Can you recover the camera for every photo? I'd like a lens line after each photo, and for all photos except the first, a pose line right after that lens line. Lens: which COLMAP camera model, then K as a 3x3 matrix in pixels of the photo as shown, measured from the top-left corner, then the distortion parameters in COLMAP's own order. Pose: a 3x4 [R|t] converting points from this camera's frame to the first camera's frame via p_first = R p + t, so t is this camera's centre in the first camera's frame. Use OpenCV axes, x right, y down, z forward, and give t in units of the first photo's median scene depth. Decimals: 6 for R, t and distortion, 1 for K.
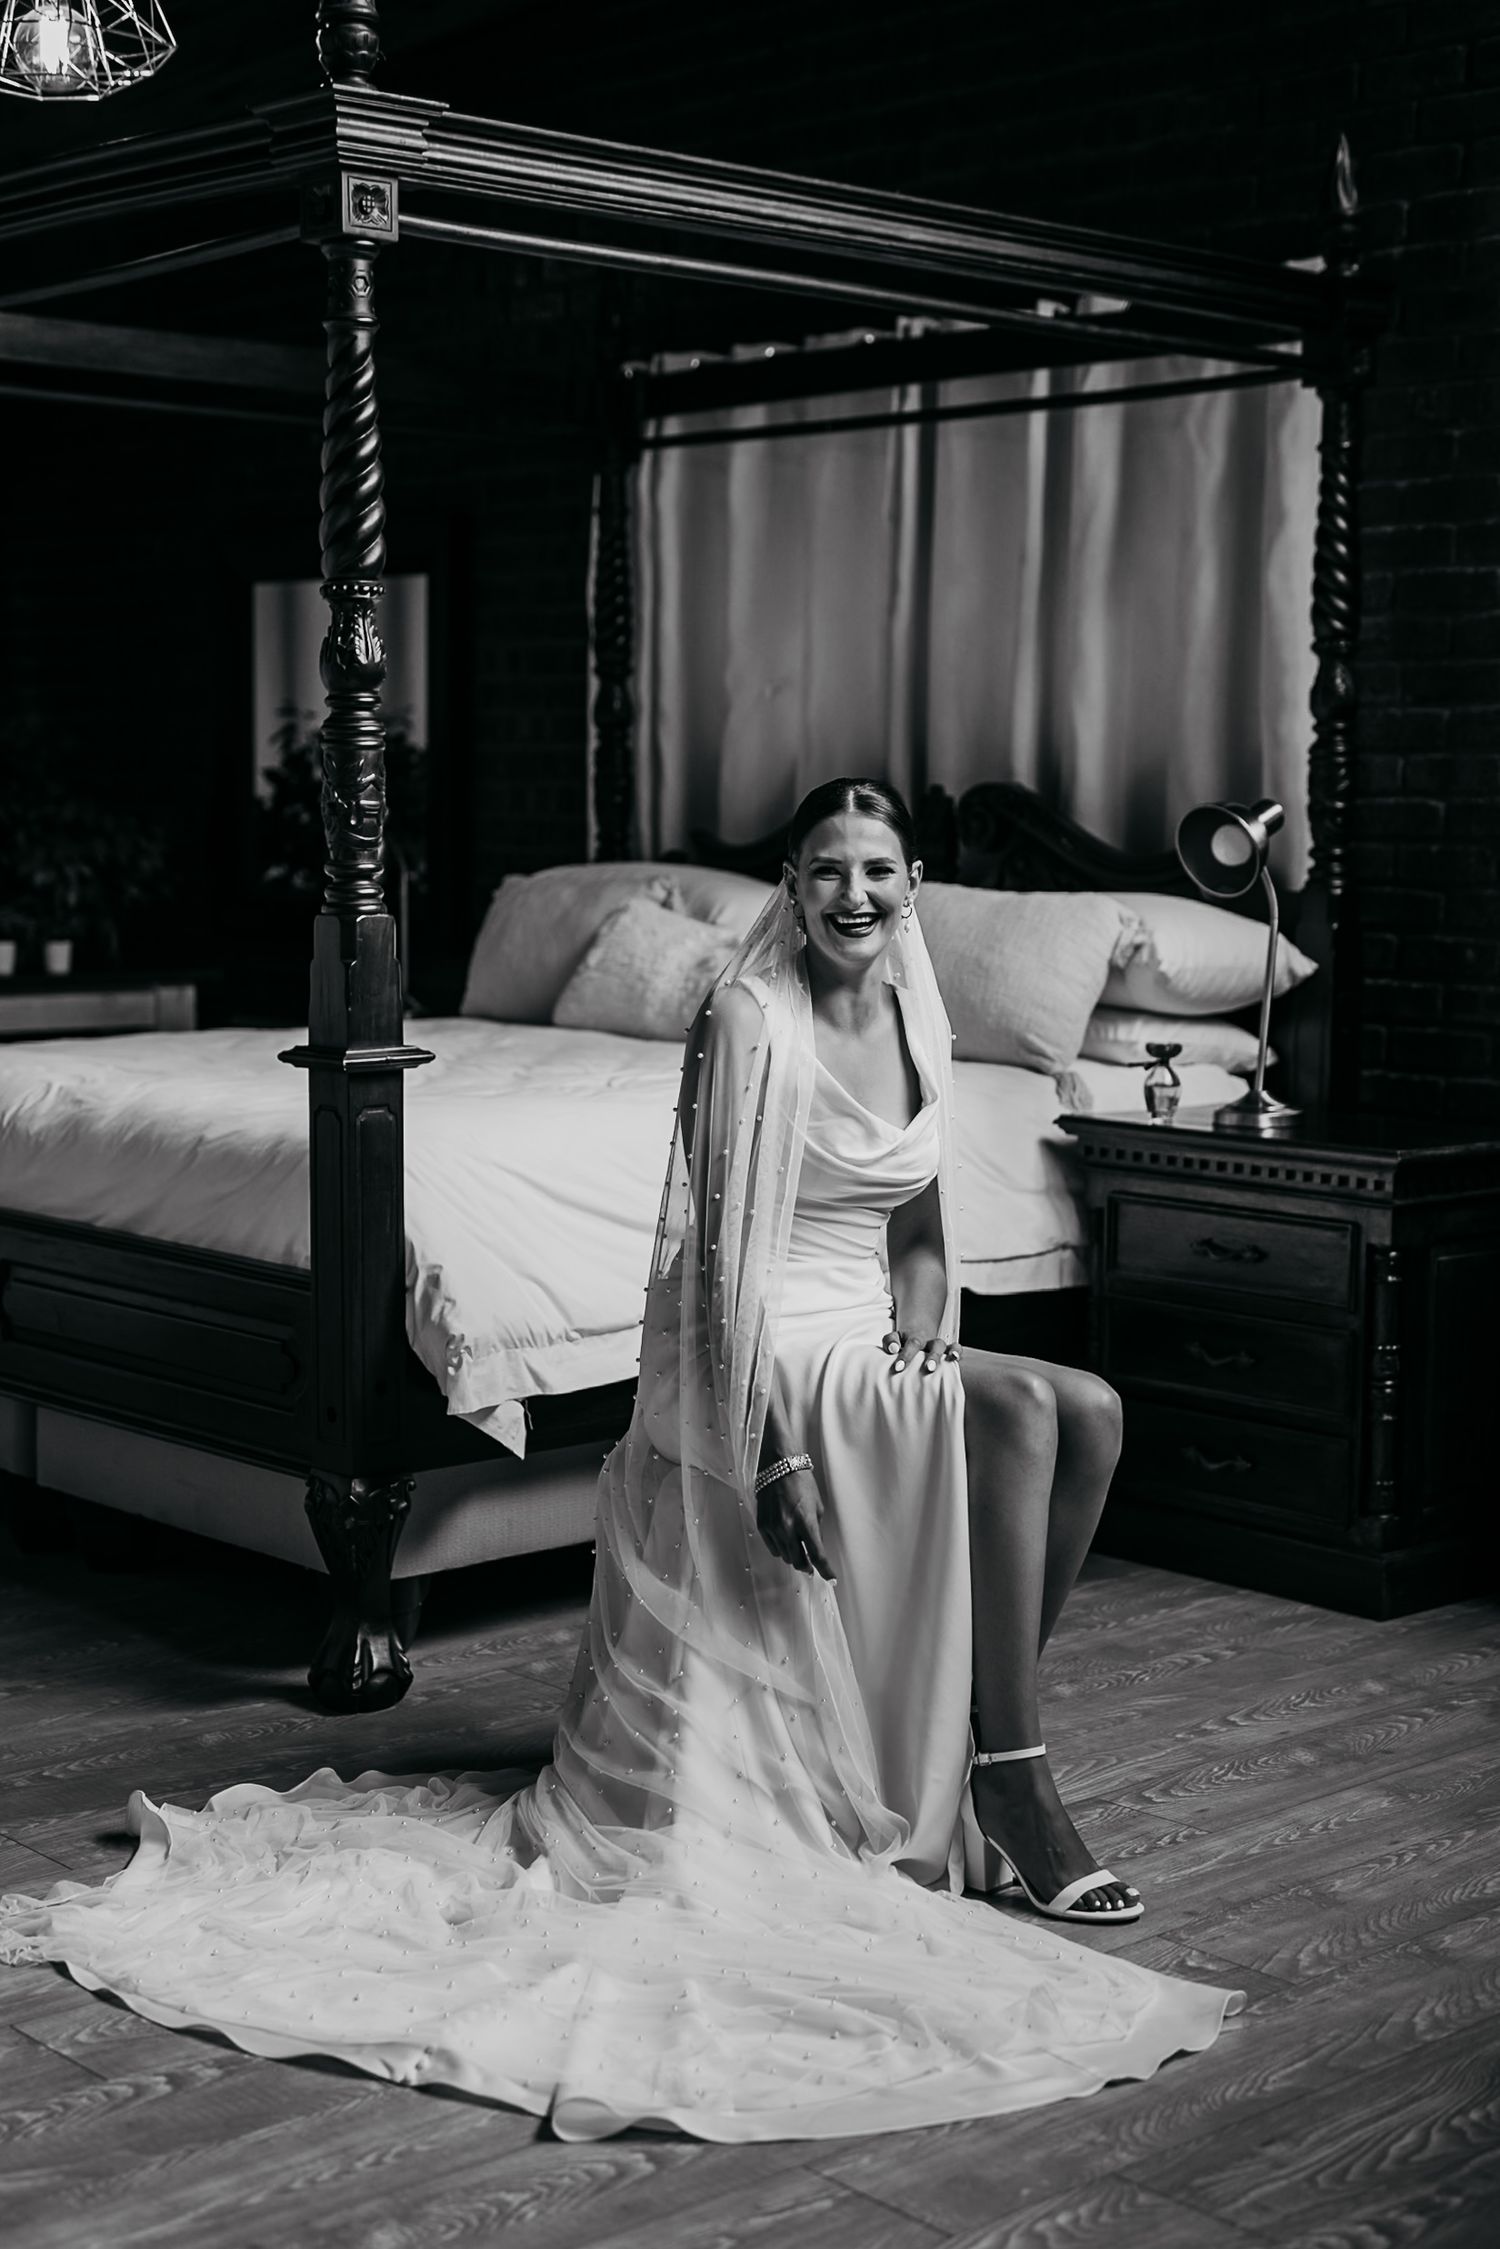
lens RADIAL K [[3314.7, 0, 738.1], [0, 3314.7, 1133.9], [0, 0, 1]] dist [-0.002176, 0.001555]
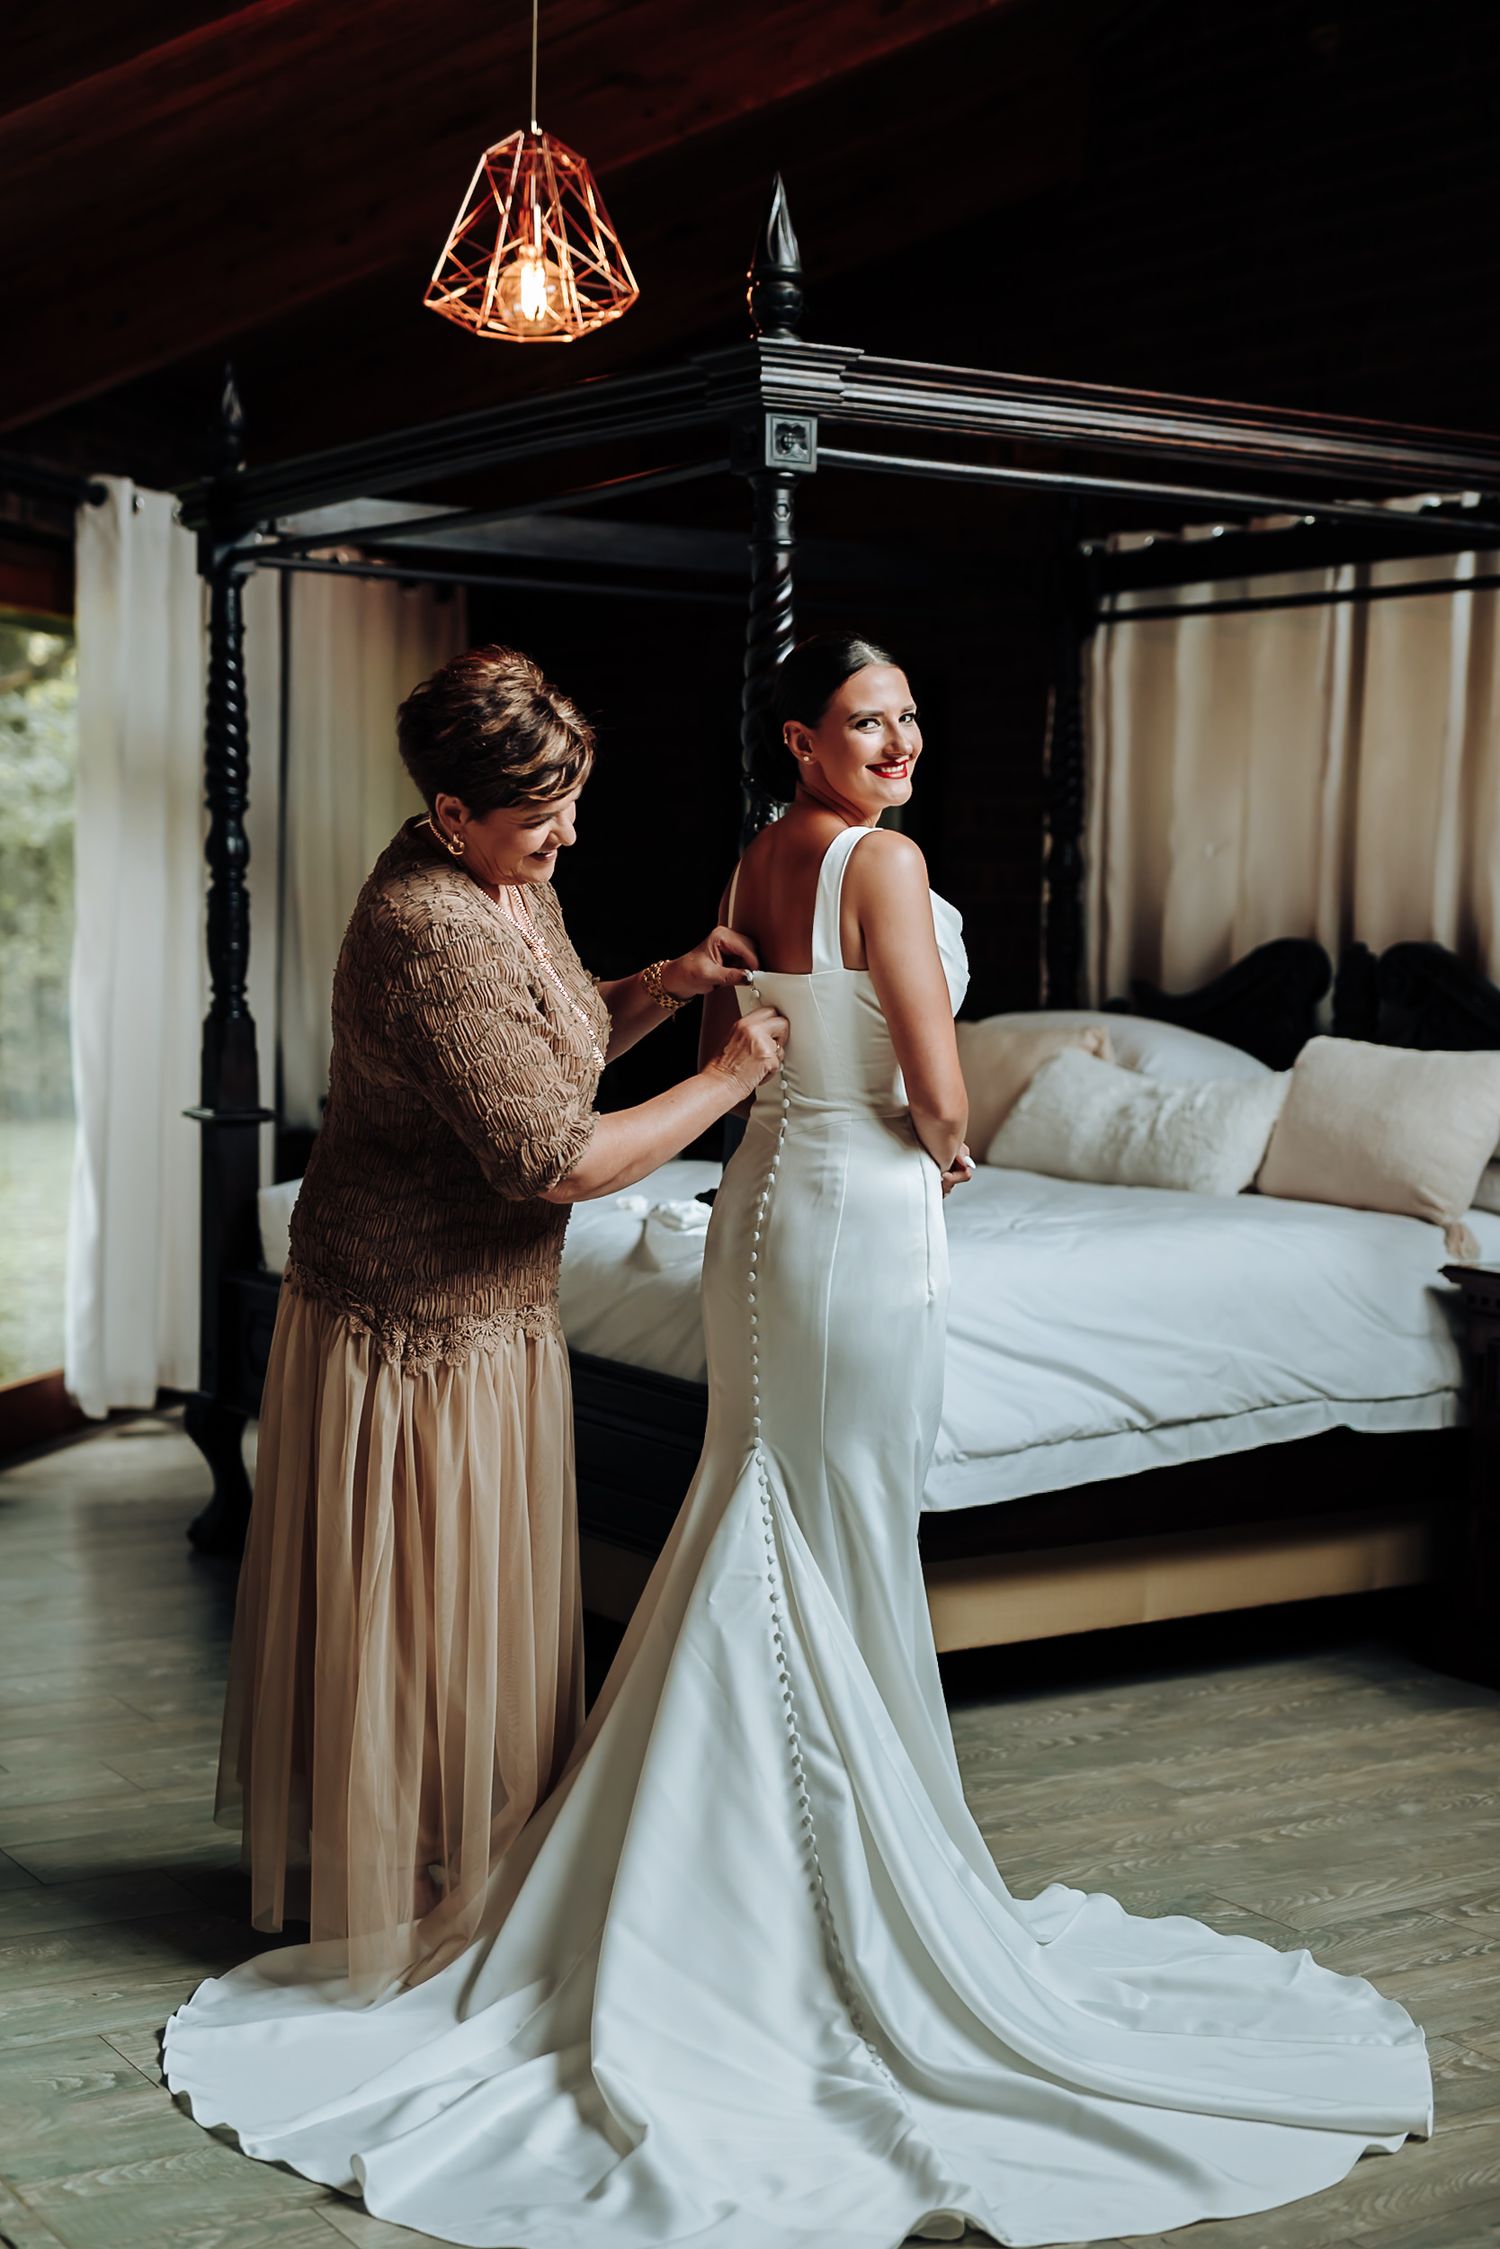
lens RADIAL K [[3291.4, 0, 725.3], [0, 3291.4, 1127.3], [0, 0, 1]] dist [0.009590, -0.046018]
pose [[0.985008, 0.020311, -0.171309, 0.055966], [-0.026295, 0.999118, -0.032736, -0.009996], [0.170493, 0.036750, 0.984673, -0.082824]]
